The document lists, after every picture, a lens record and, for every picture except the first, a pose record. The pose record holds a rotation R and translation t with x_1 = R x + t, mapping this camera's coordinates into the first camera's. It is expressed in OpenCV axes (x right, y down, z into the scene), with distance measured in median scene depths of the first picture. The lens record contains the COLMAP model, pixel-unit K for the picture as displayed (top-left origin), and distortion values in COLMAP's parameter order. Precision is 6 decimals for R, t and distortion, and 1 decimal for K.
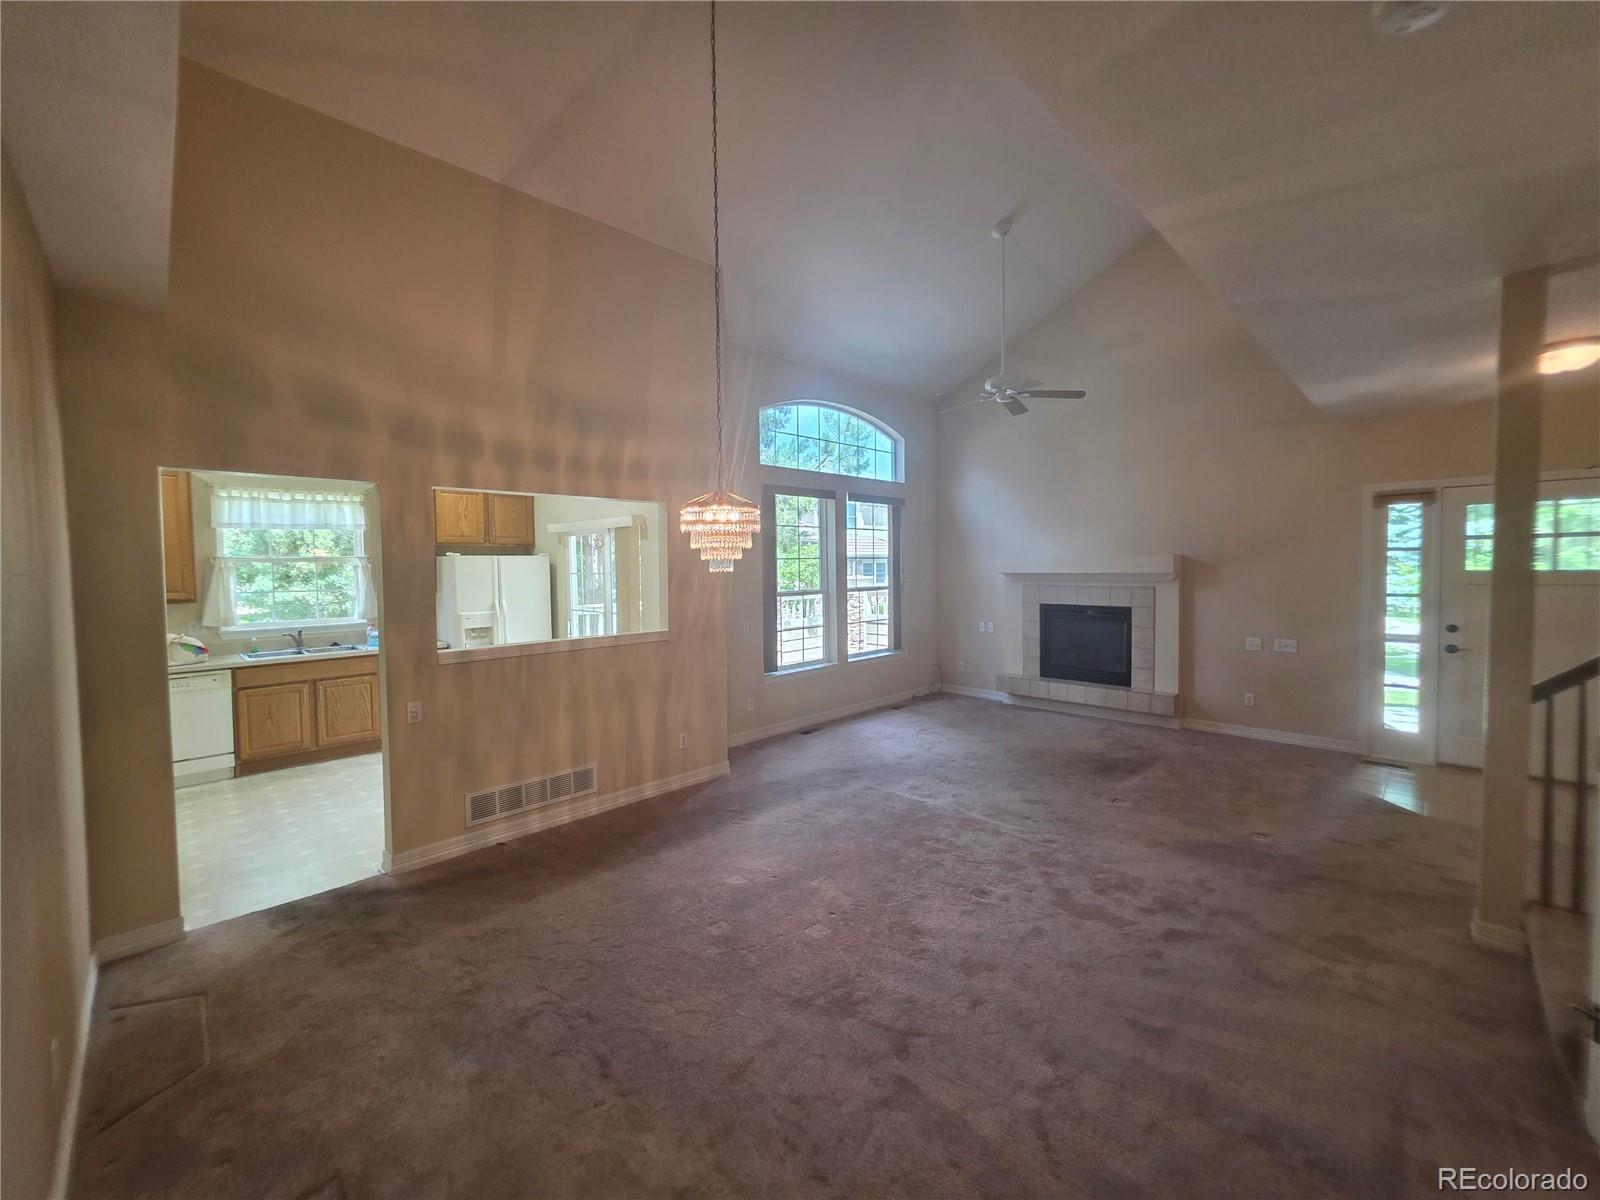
lens RADIAL K [[644.6, 0, 800.3], [0, 644.6, 587.9], [0, 0, 1]] dist [-0.000667, -0.000287]
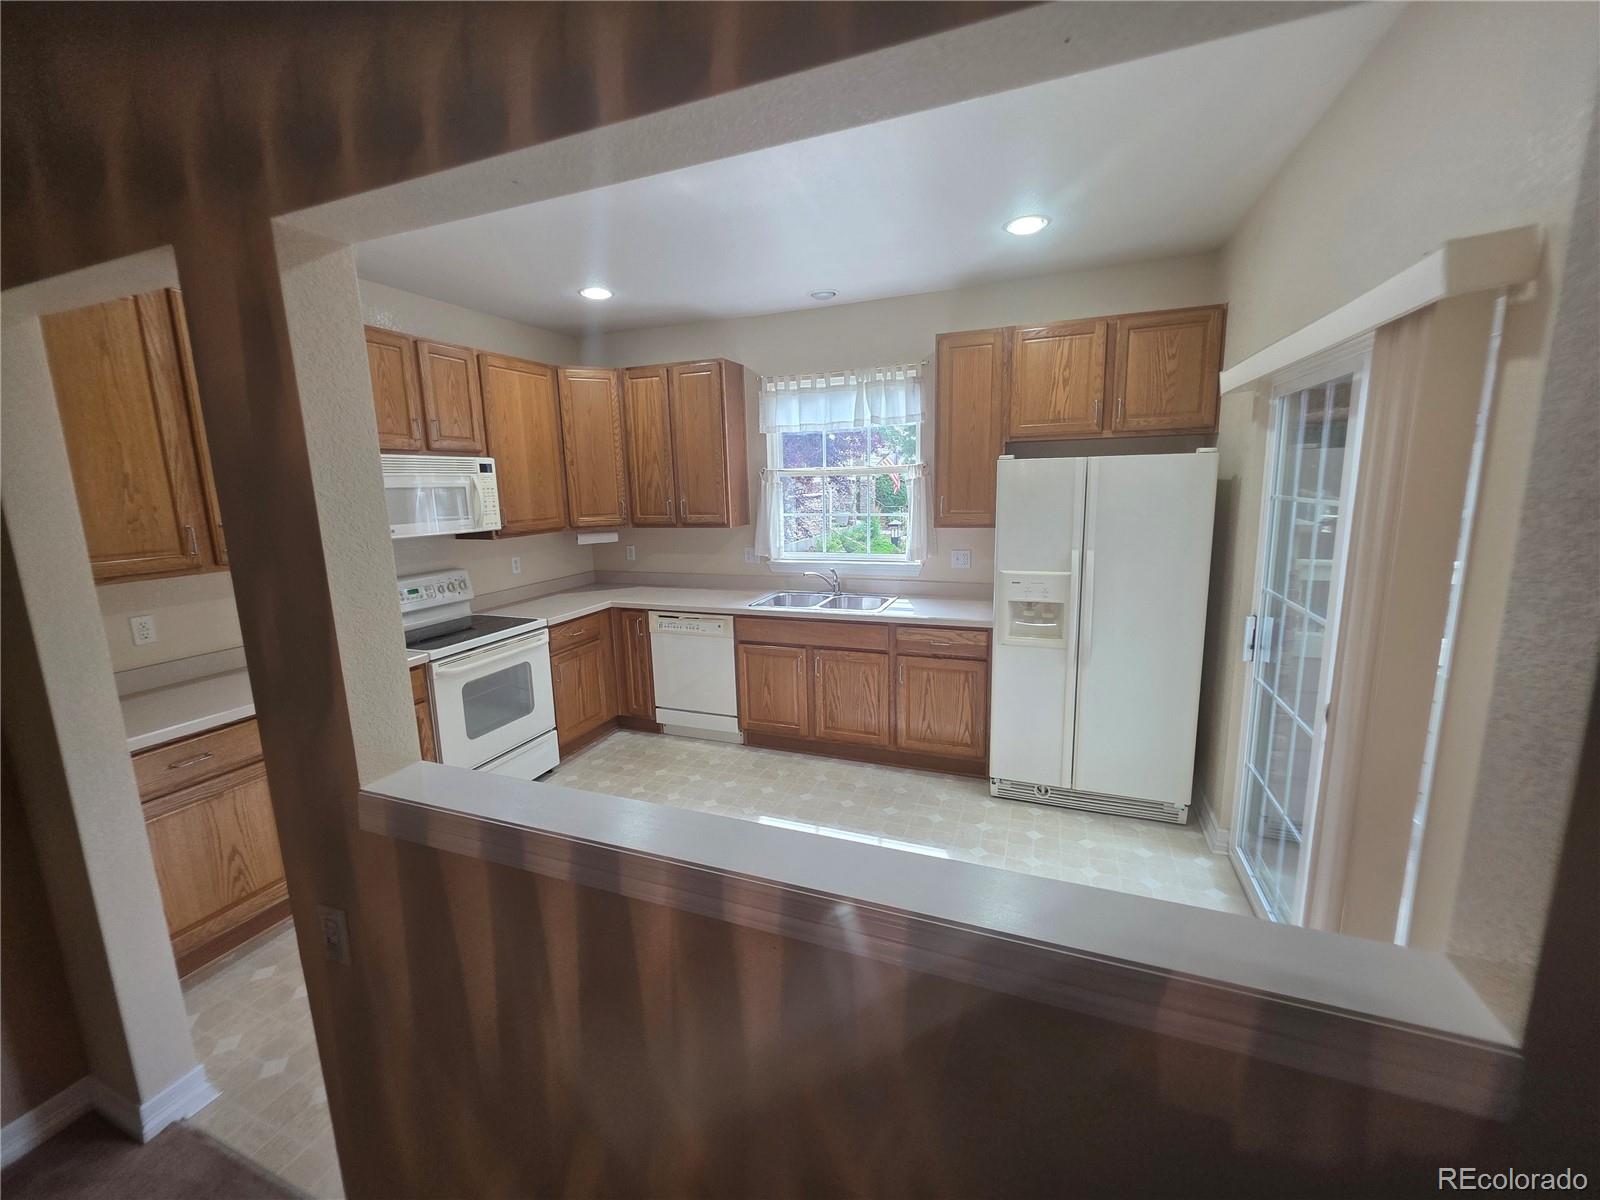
lens RADIAL K [[644.6, 0, 798.2], [0, 644.6, 588.8], [0, 0, 1]] dist [-0.000667, -0.000287]
pose [[0.393383, 0.154605, -0.906282, -0.142189], [-0.011257, 0.986495, 0.163403, -0.036281], [0.919306, -0.054078, 0.389811, 0.768167]]
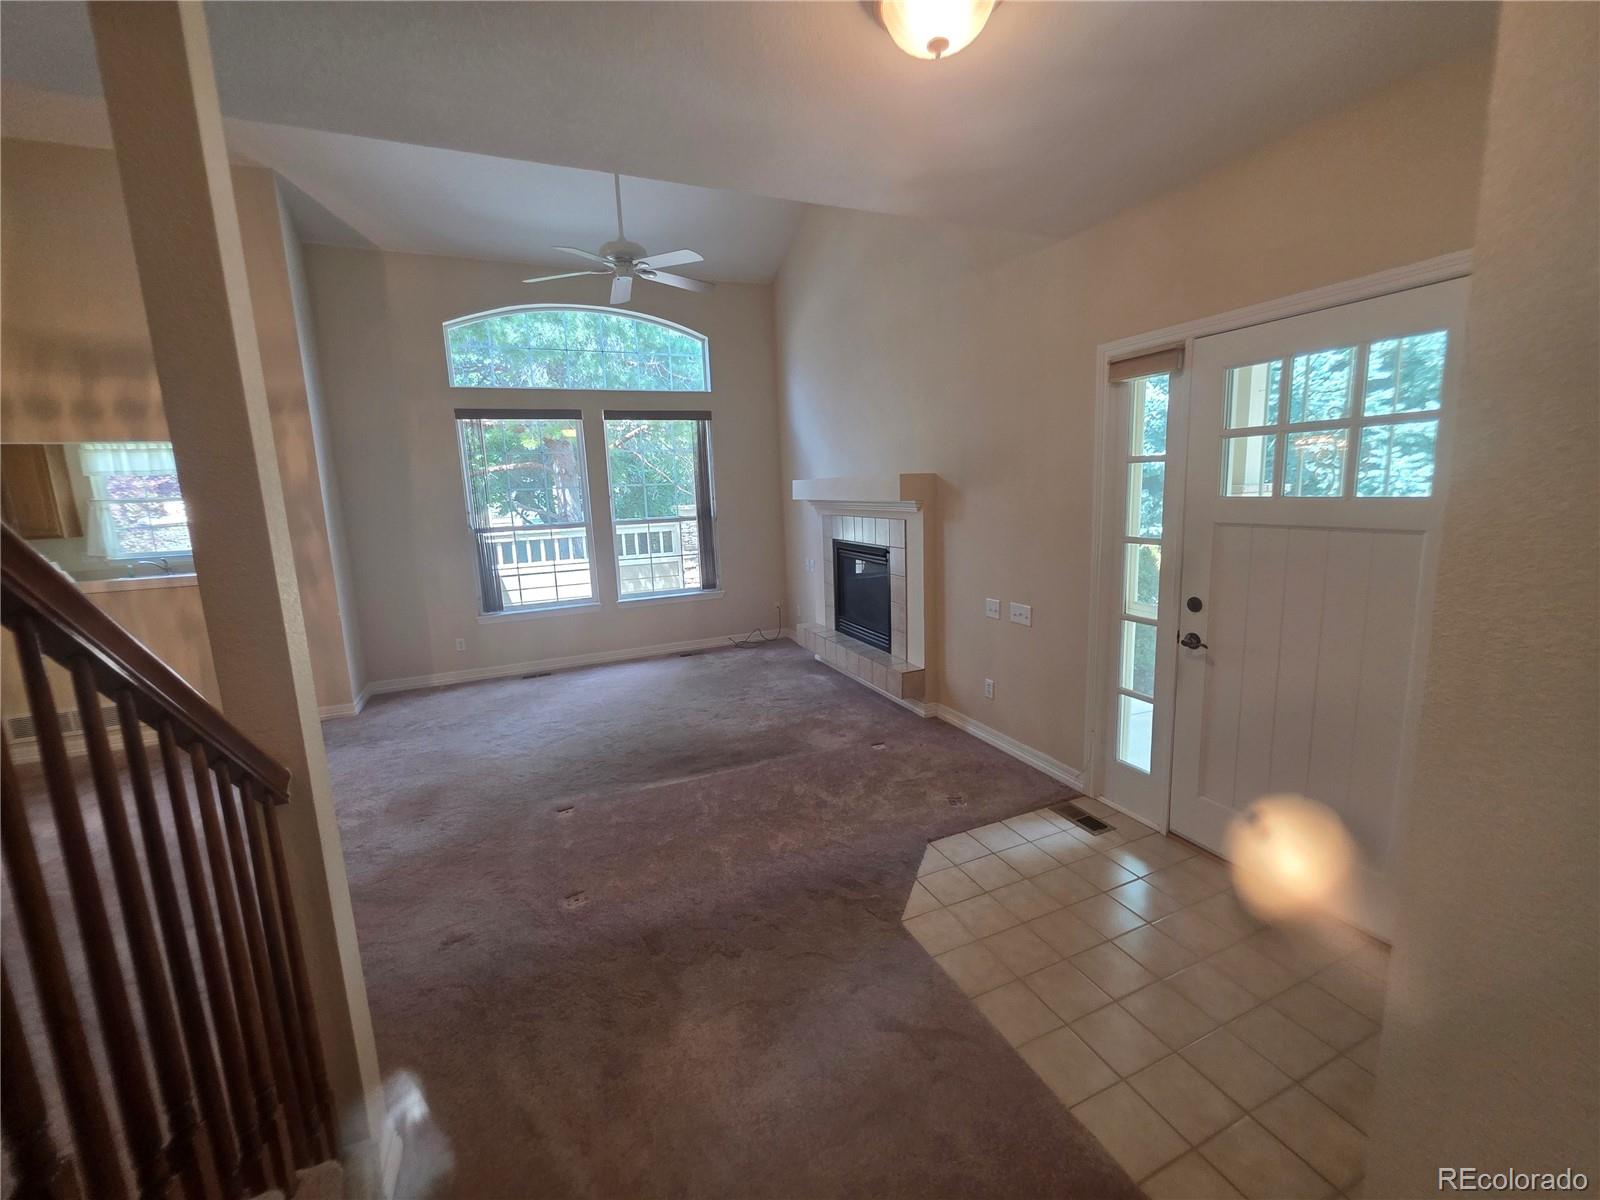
lens RADIAL K [[644.6, 0, 801.2], [0, 644.6, 590.2], [0, 0, 1]] dist [-0.000667, -0.000287]
pose [[0.930107, 0.037415, -0.365378, 0.879144], [0.012416, 0.991026, 0.133088, -0.025621], [0.367079, -0.128323, 0.921296, 0.364381]]
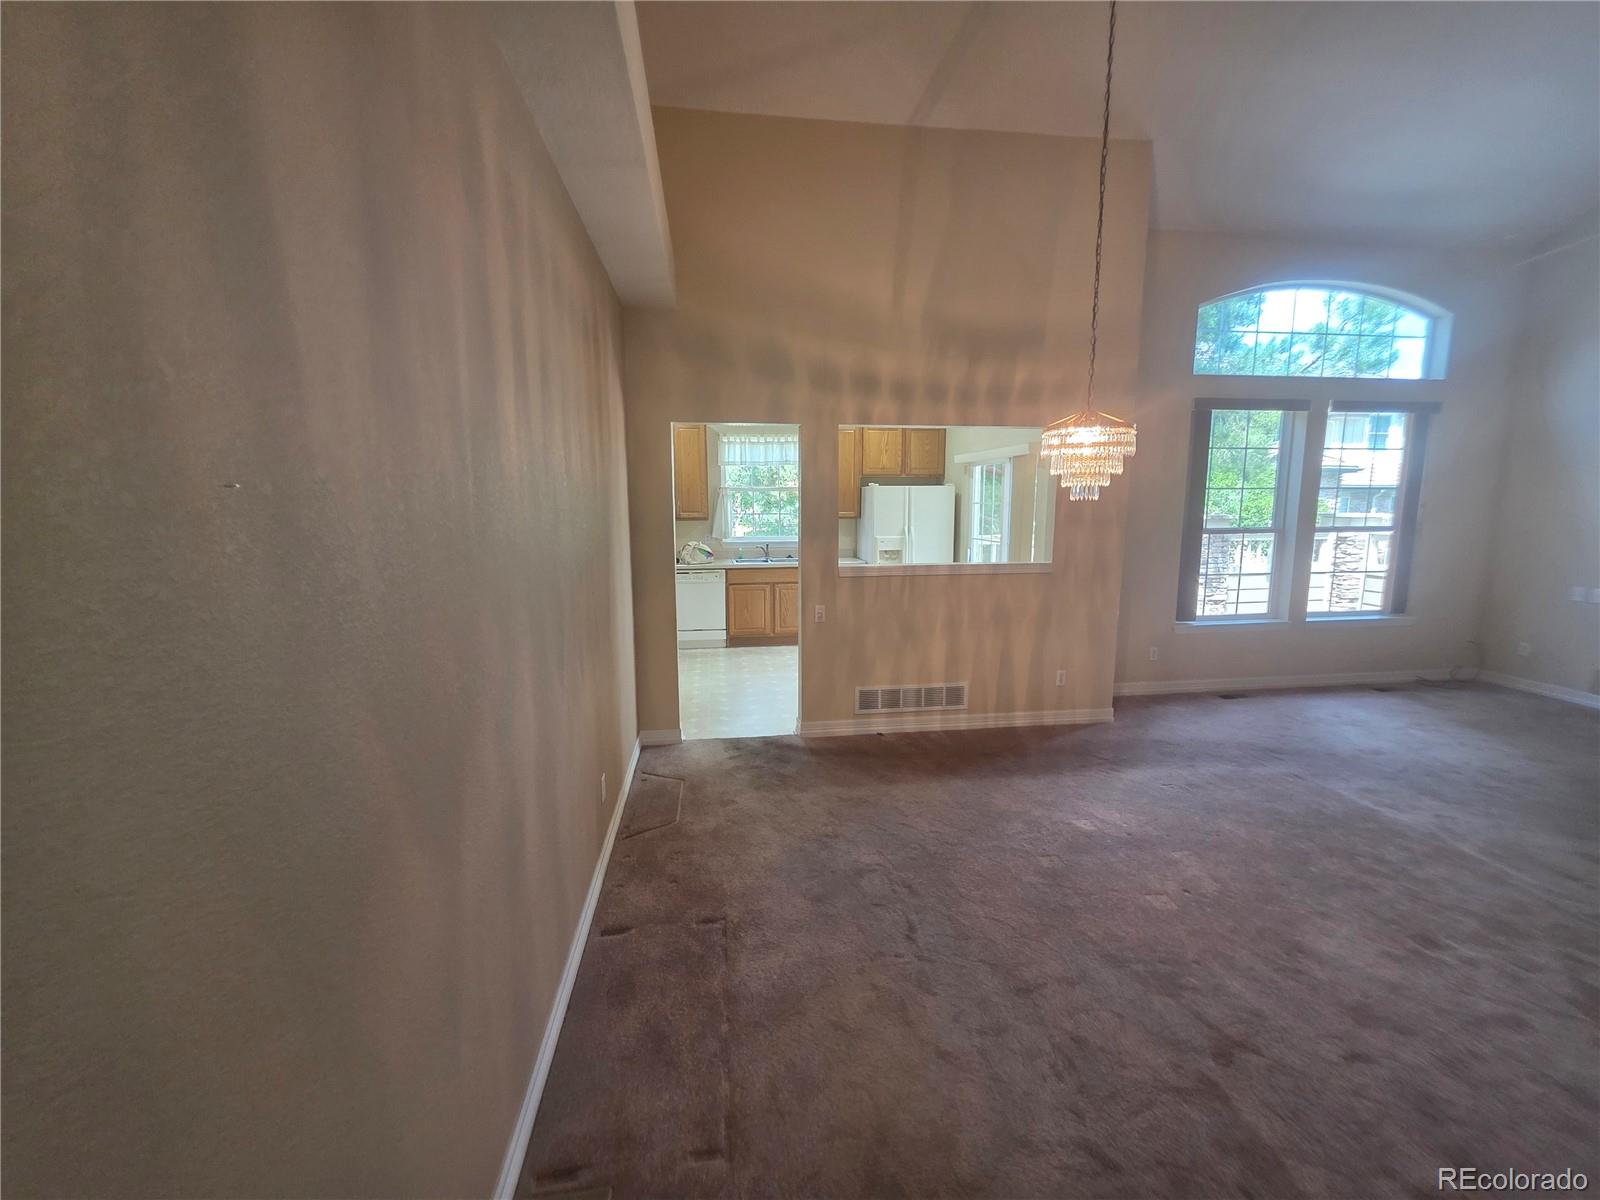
lens RADIAL K [[644.6, 0, 798.9], [0, 644.6, 587.8], [0, 0, 1]] dist [-0.000667, -0.000287]
pose [[0.793413, 0.091436, -0.601777, 0.071906], [-0.028268, 0.993121, 0.113628, 0.004174], [0.608027, -0.073143, 0.790540, 0.005853]]
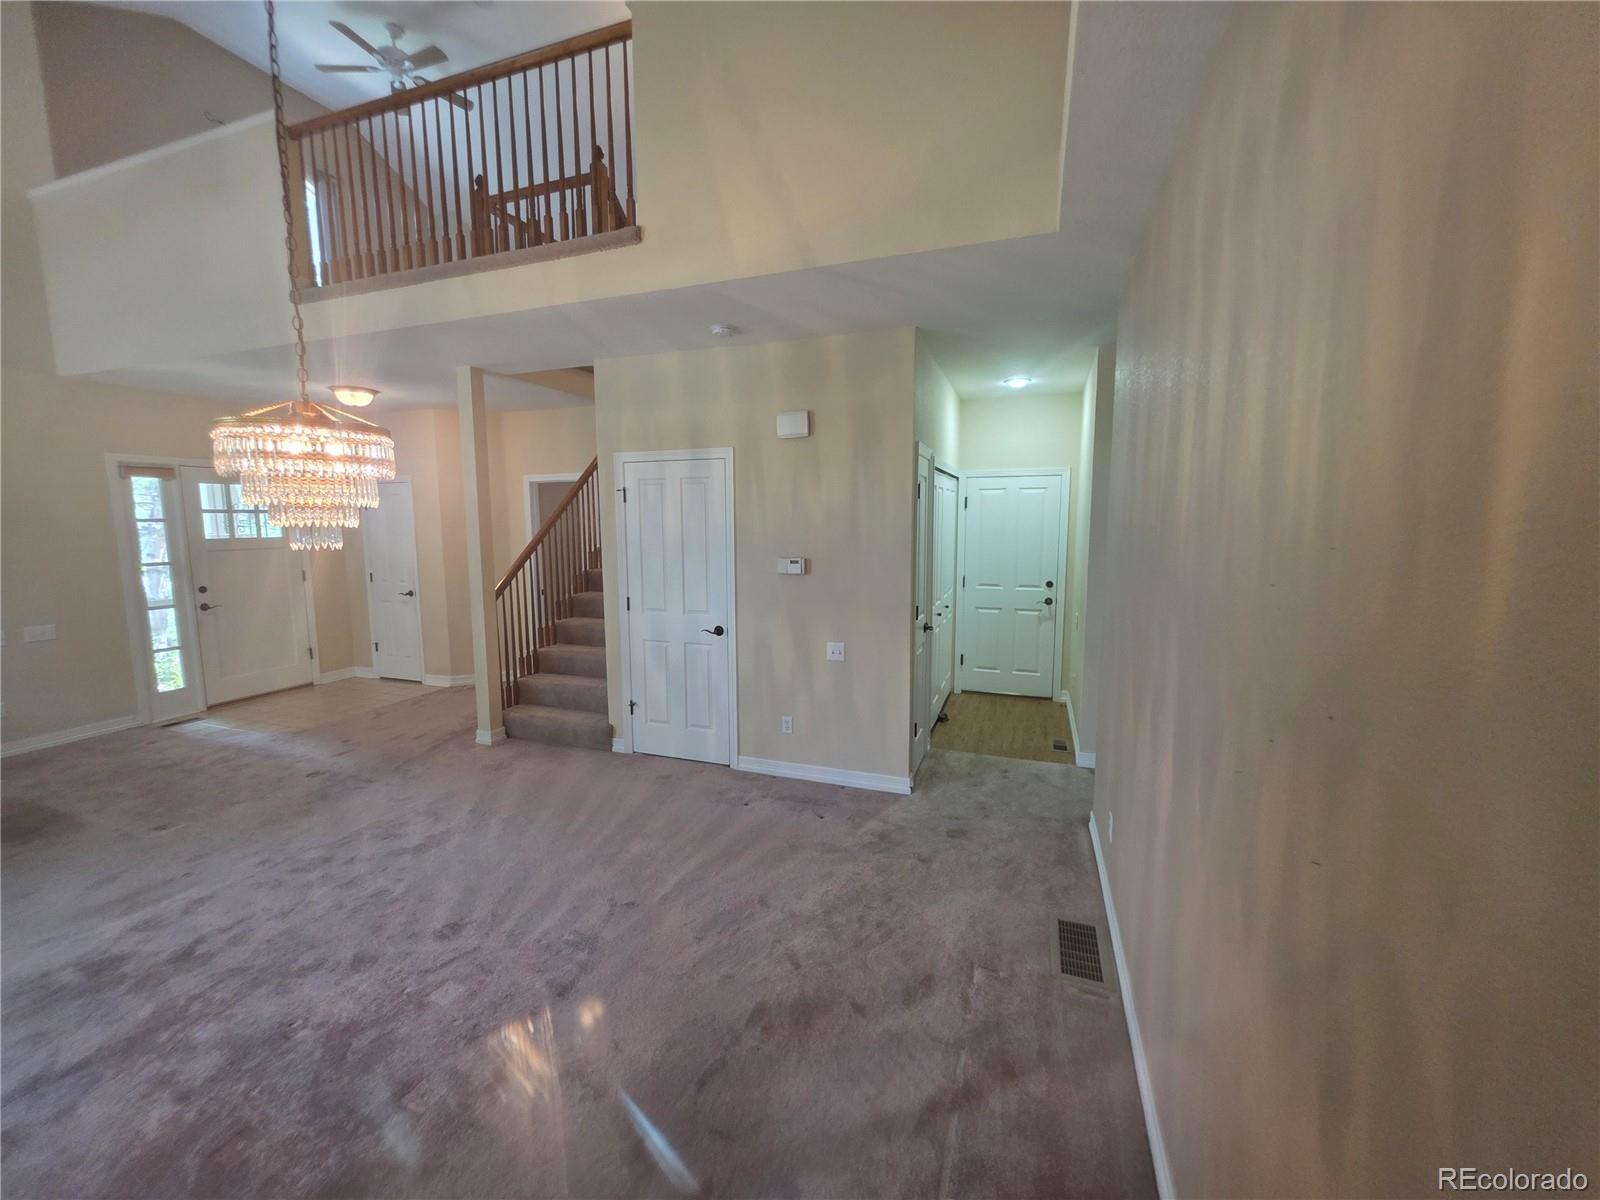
lens RADIAL K [[644.6, 0, 794.4], [0, 644.6, 596.8], [0, 0, 1]] dist [-0.000667, -0.000287]
pose [[-0.421690, -0.094185, 0.901835, -0.470032], [0.044804, 0.991211, 0.124470, -0.020385], [-0.905632, 0.092894, -0.413764, 0.503987]]
